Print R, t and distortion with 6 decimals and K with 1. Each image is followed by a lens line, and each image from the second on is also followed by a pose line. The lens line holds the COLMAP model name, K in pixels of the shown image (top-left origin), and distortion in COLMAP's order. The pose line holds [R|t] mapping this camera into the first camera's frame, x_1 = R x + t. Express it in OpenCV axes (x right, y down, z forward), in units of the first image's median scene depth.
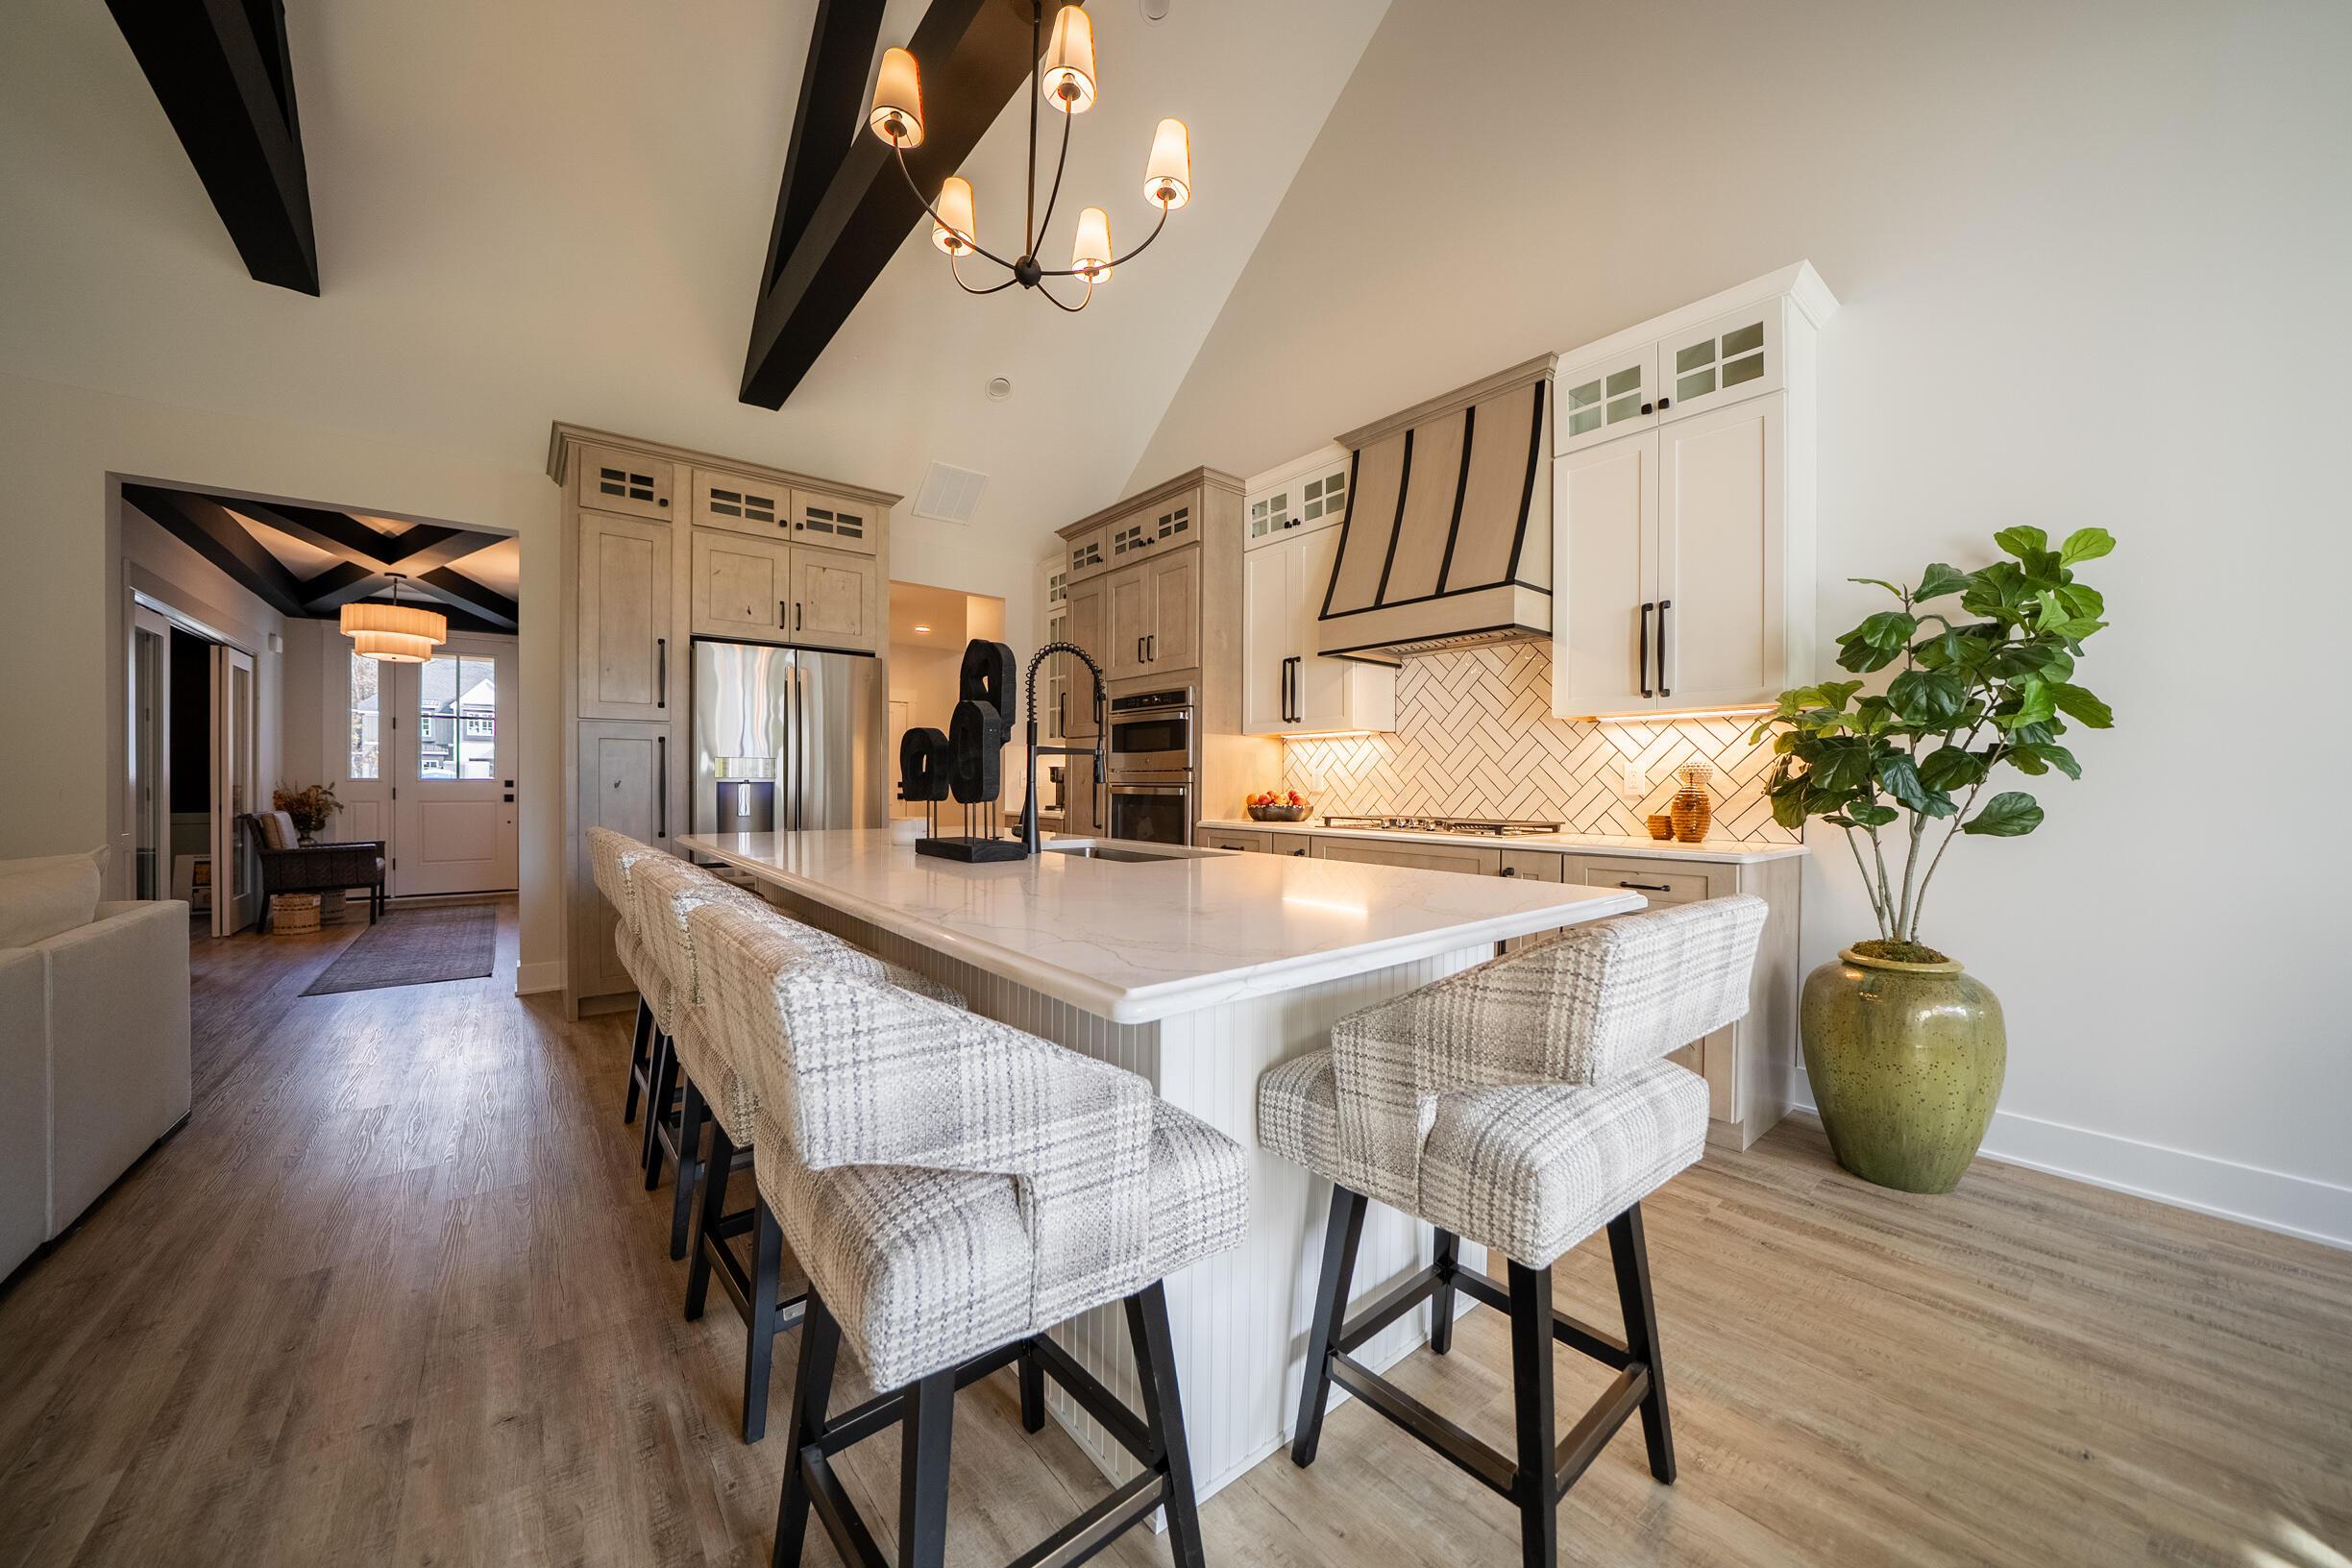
lens RADIAL K [[818.0, 0, 1173.5], [0, 818.0, 790.0], [0, 0, 1]] dist [-0.024655, 0.000894]
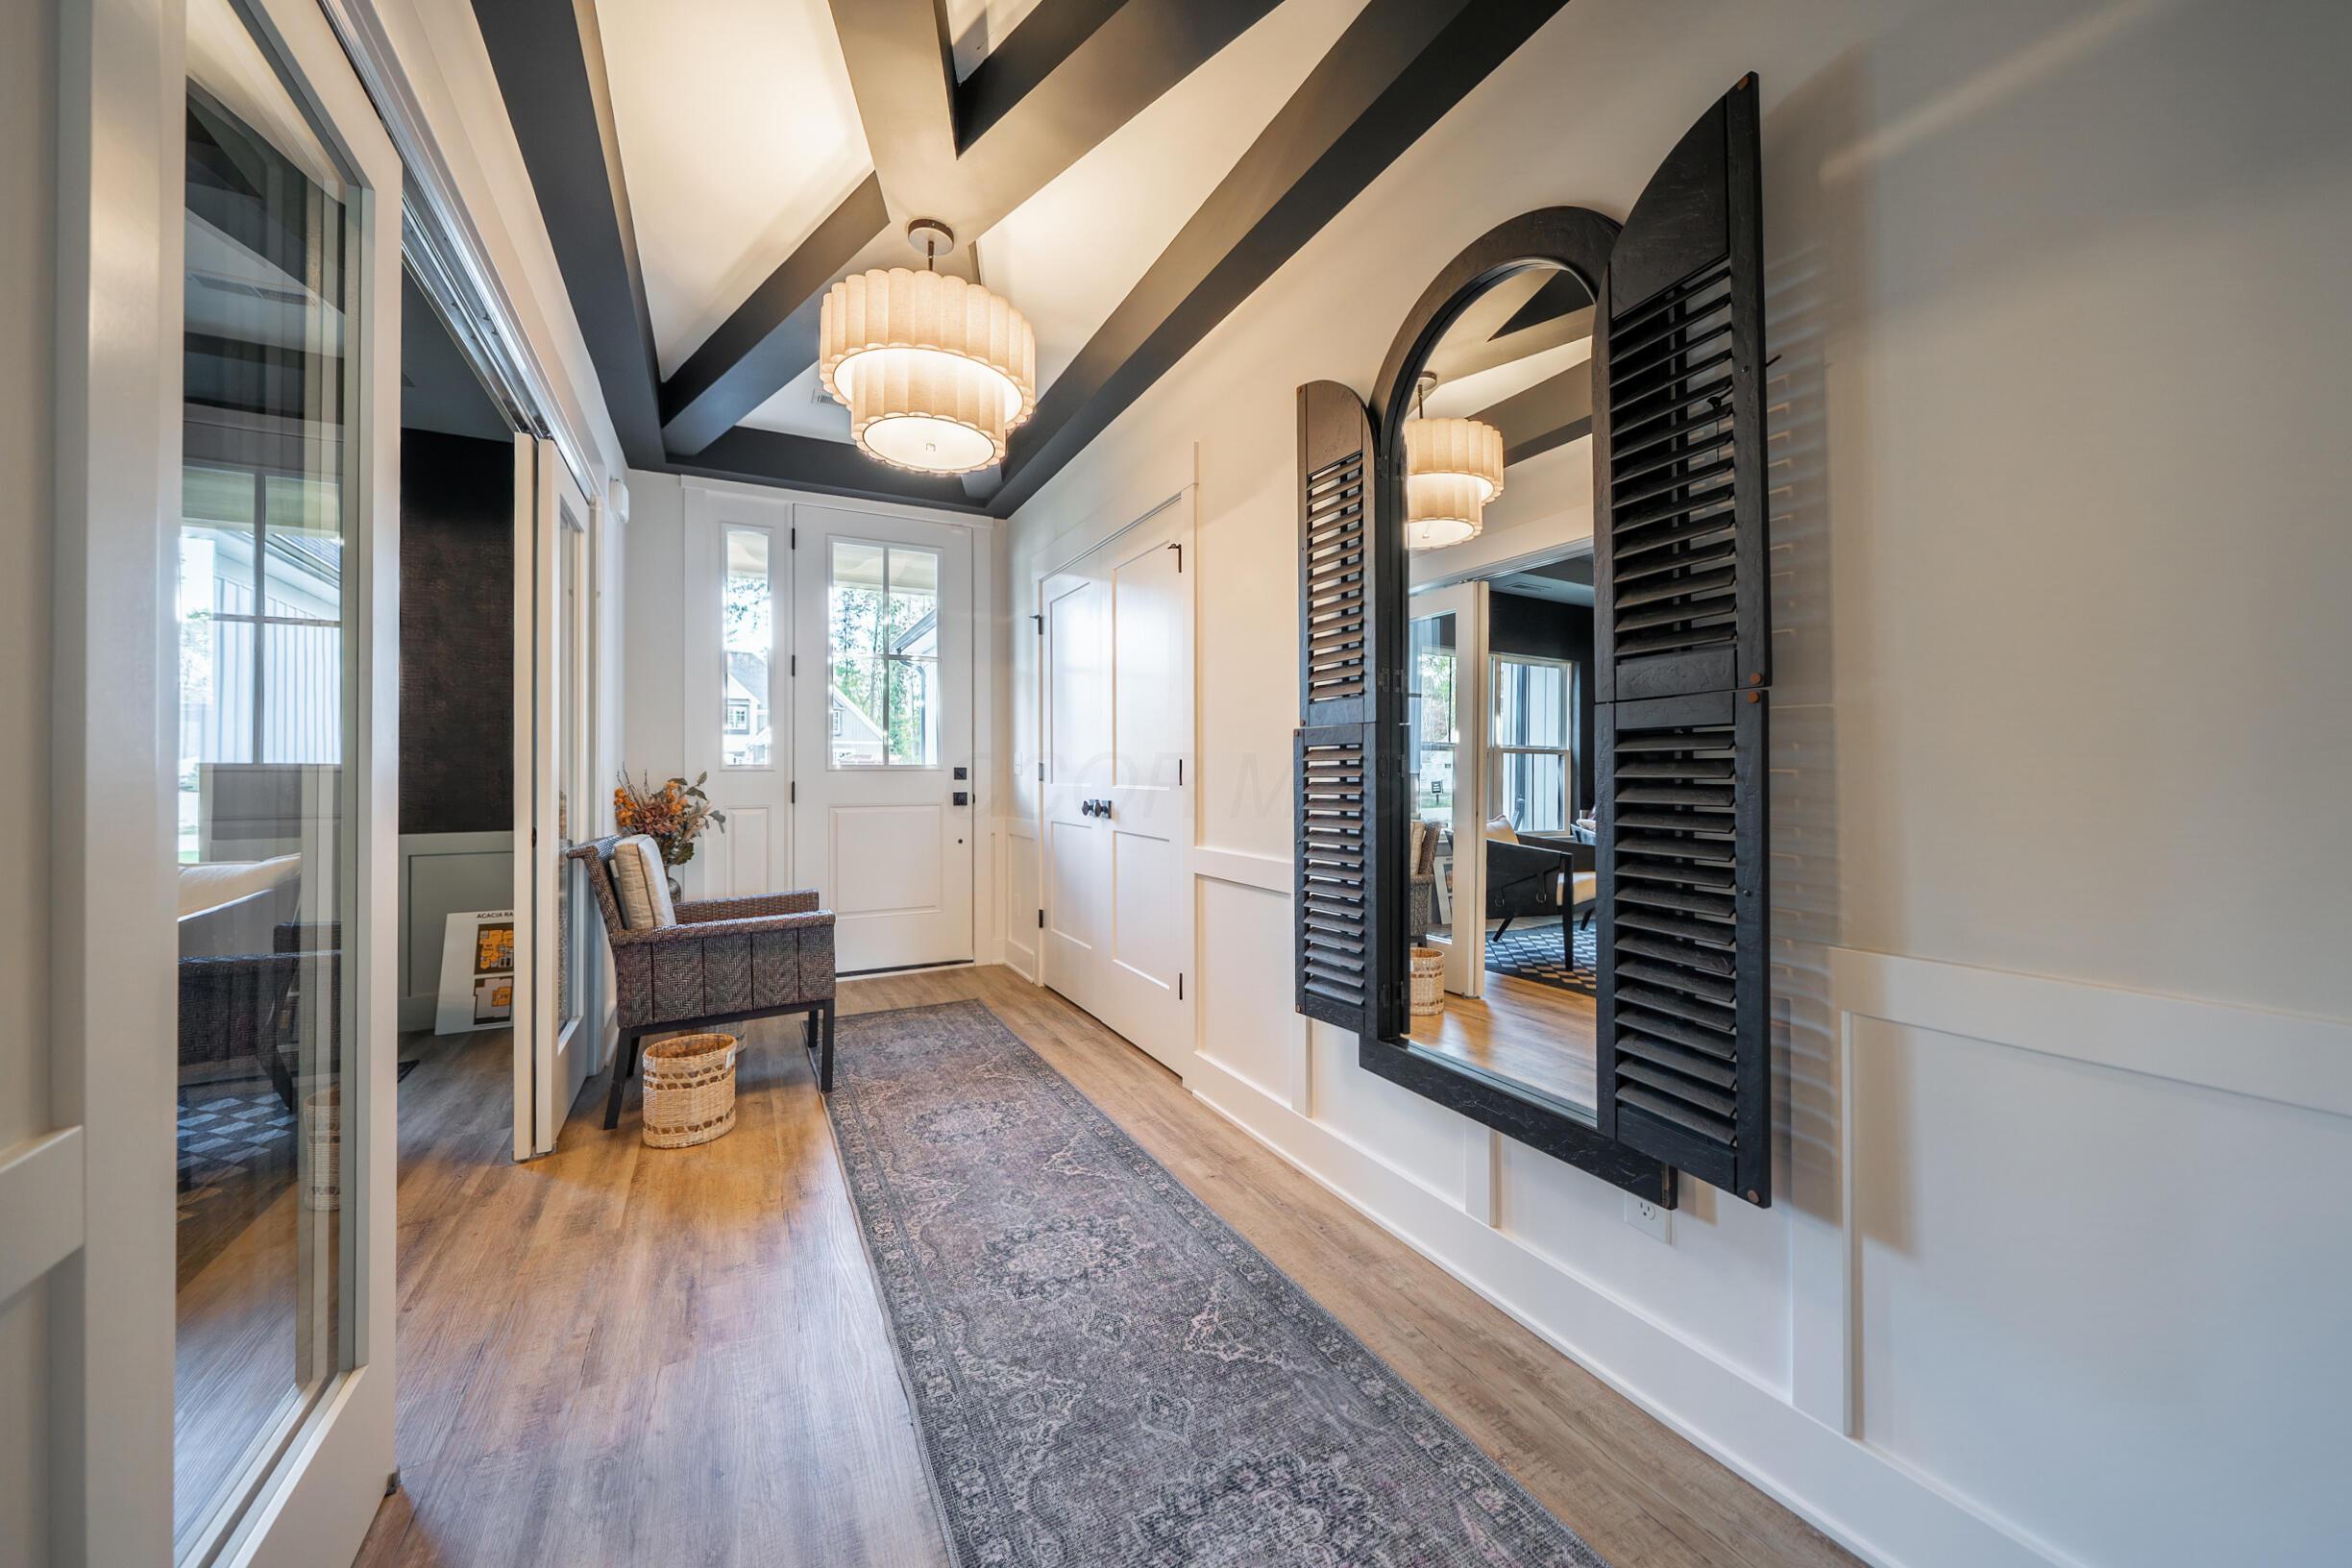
lens RADIAL K [[818.0, 0, 1179.3], [0, 818.0, 773.9], [0, 0, 1]] dist [-0.024655, 0.000894]
pose [[0.981511, -0.013243, -0.190948, -1.313252], [0.011336, 0.999874, -0.011078, 0.001409], [0.191070, 0.008709, 0.981538, 1.079774]]
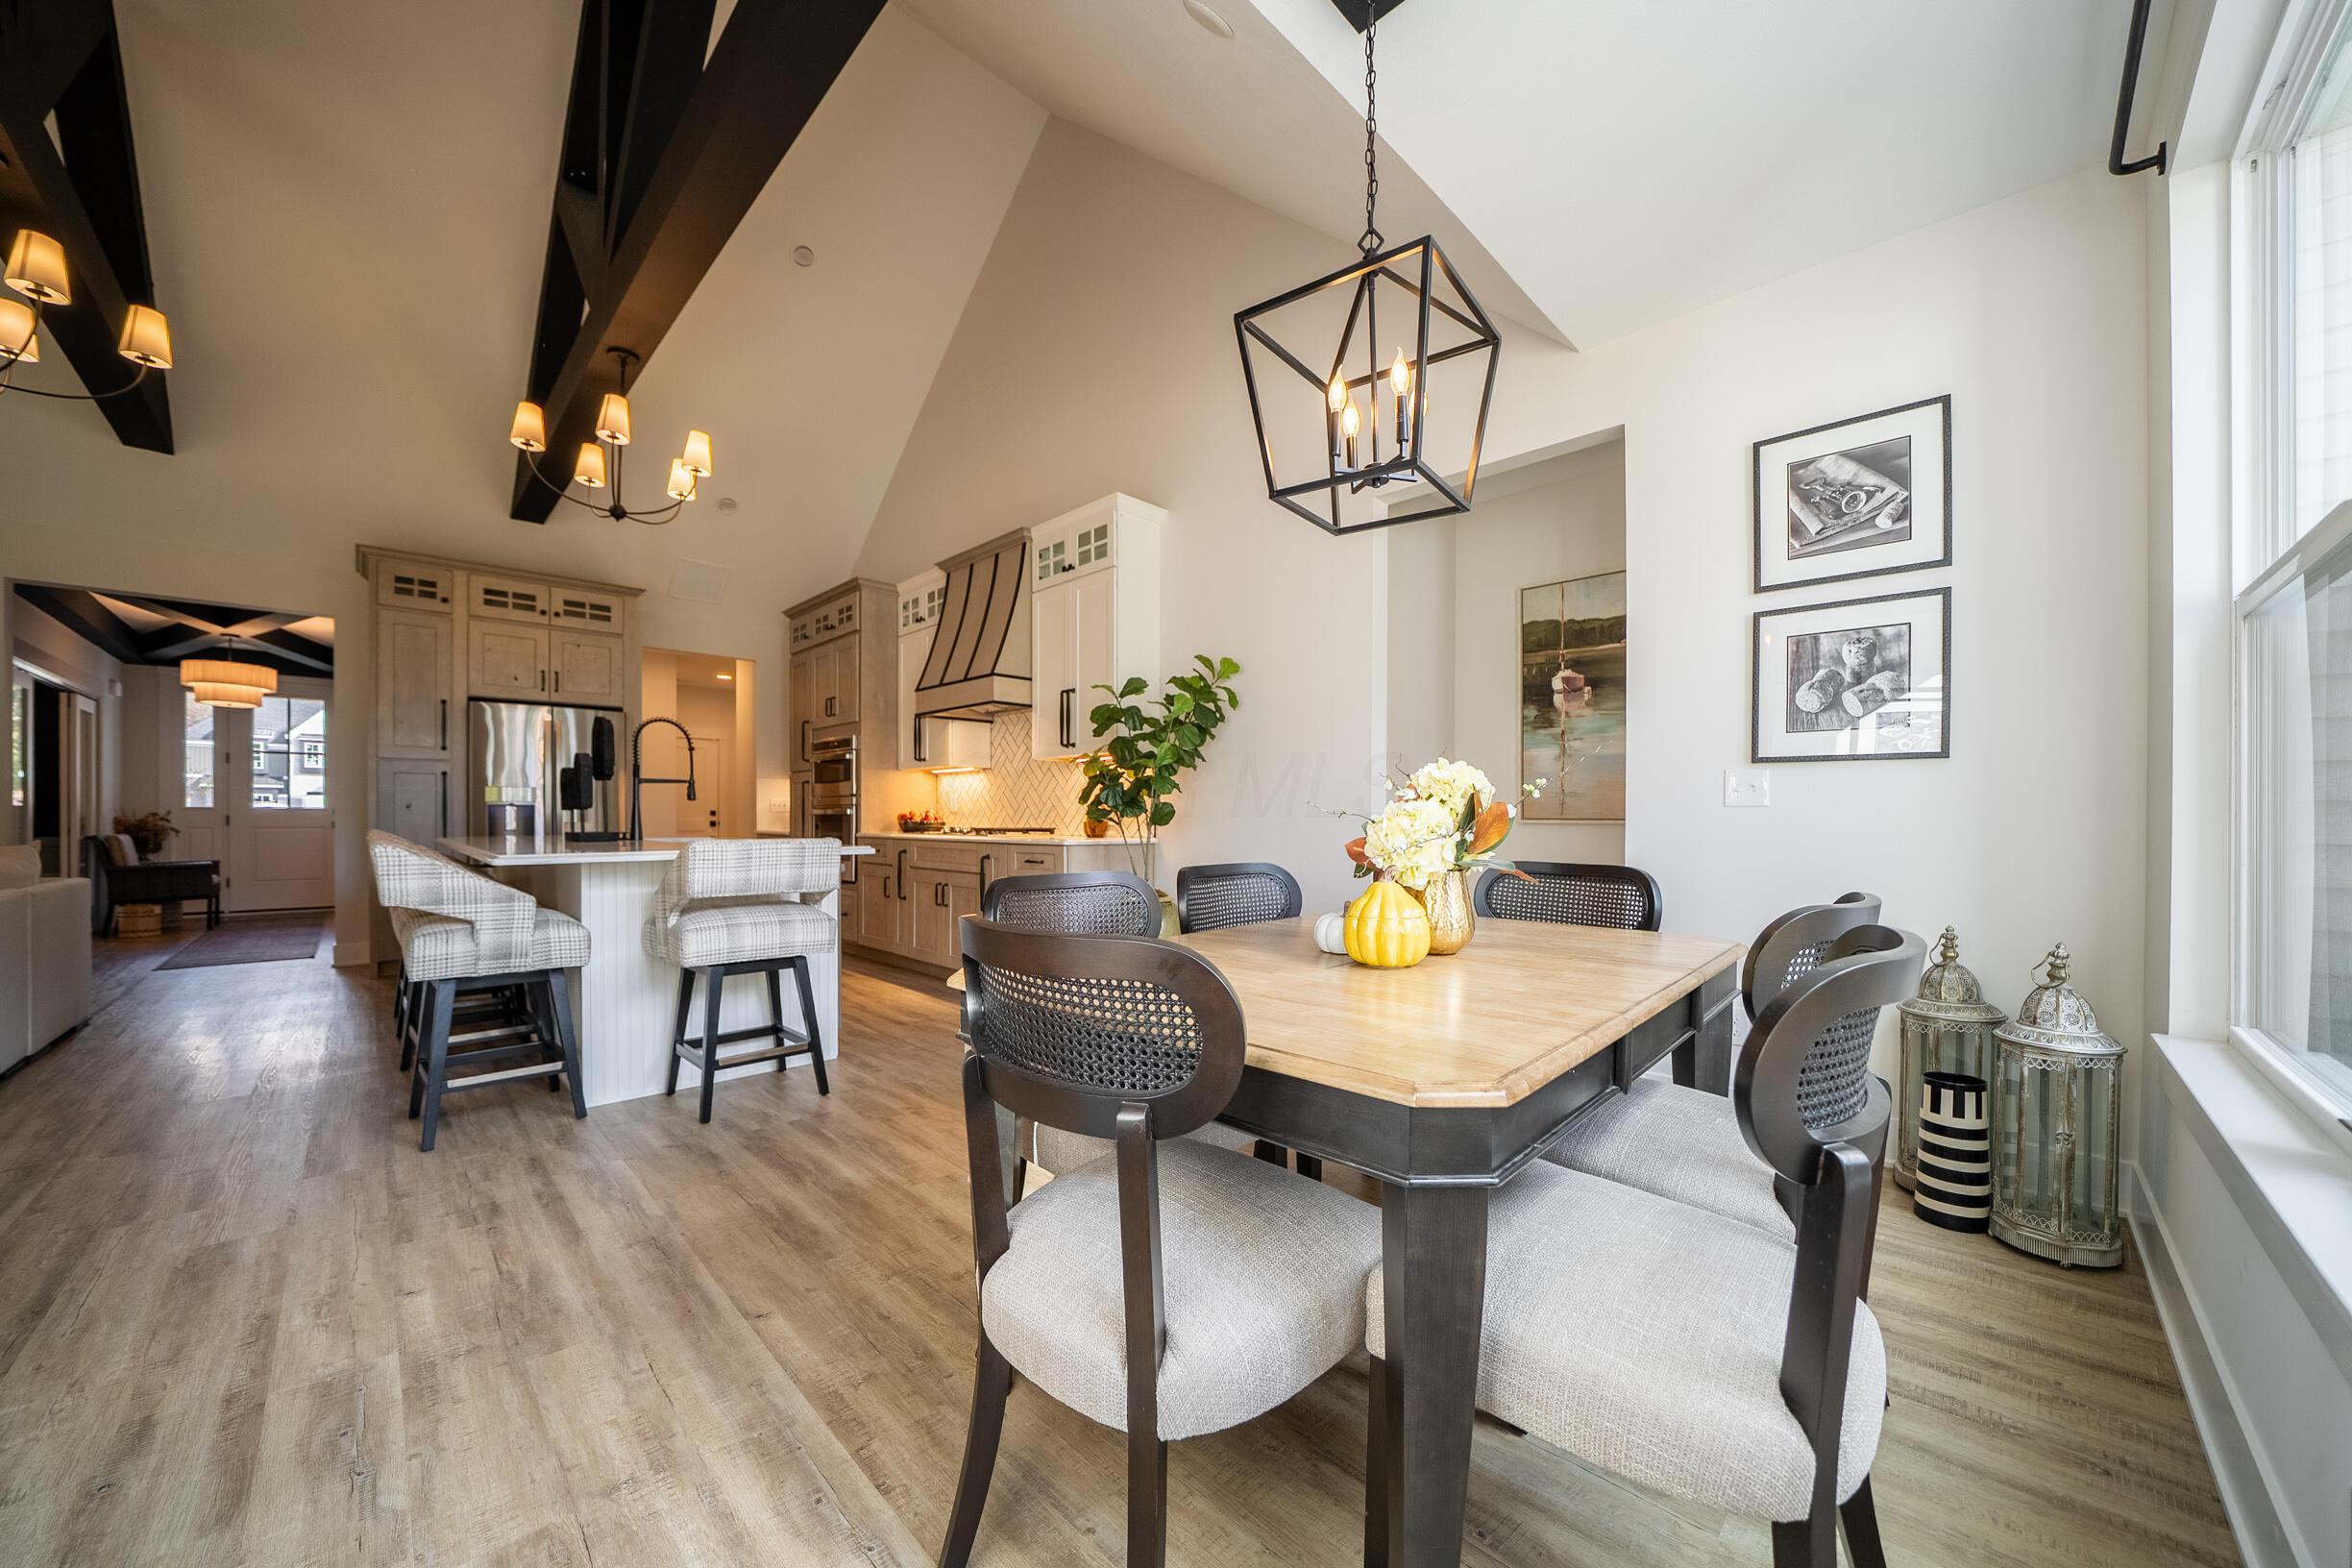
lens RADIAL K [[818.0, 0, 1145.1], [0, 818.0, 821.0], [0, 0, 1]] dist [-0.024655, 0.000894]
pose [[0.995921, -0.004274, 0.090128, 0.460593], [0.004436, 0.999989, -0.001603, 0.027810], [-0.090120, 0.001997, 0.995929, -0.495211]]
